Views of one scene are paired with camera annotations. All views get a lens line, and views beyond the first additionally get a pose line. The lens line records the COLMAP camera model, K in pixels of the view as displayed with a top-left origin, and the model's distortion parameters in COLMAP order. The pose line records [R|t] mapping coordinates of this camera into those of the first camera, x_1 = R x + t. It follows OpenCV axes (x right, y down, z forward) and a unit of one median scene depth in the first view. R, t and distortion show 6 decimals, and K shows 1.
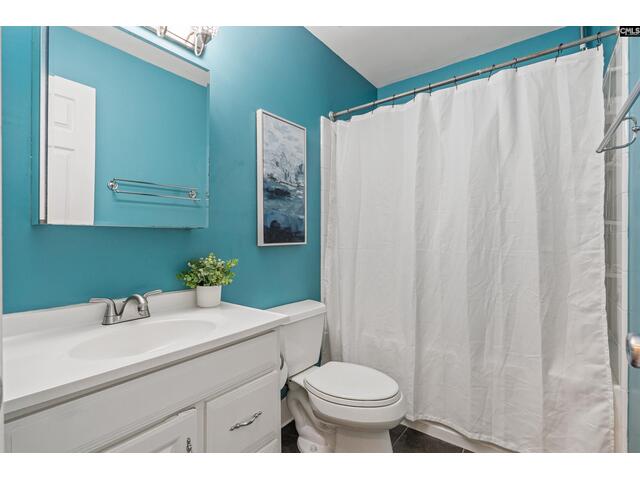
lens RADIAL K [[297.4, 0, 321.1], [0, 297.4, 240.3], [0, 0, 1]] dist [-0.004617, -0.000279]
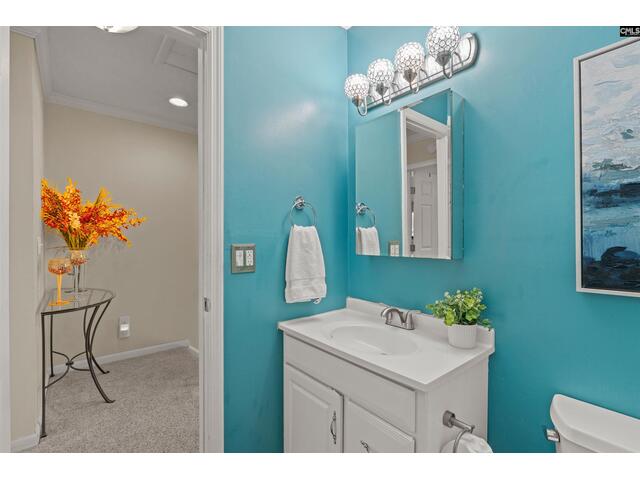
lens RADIAL K [[297.4, 0, 321.2], [0, 297.4, 237.7], [0, 0, 1]] dist [-0.004617, -0.000279]
pose [[-0.234460, 0.008628, -0.972088, 0.476251], [0.006569, 0.999952, 0.007291, -0.091887], [0.972104, -0.004676, -0.234505, 0.632155]]
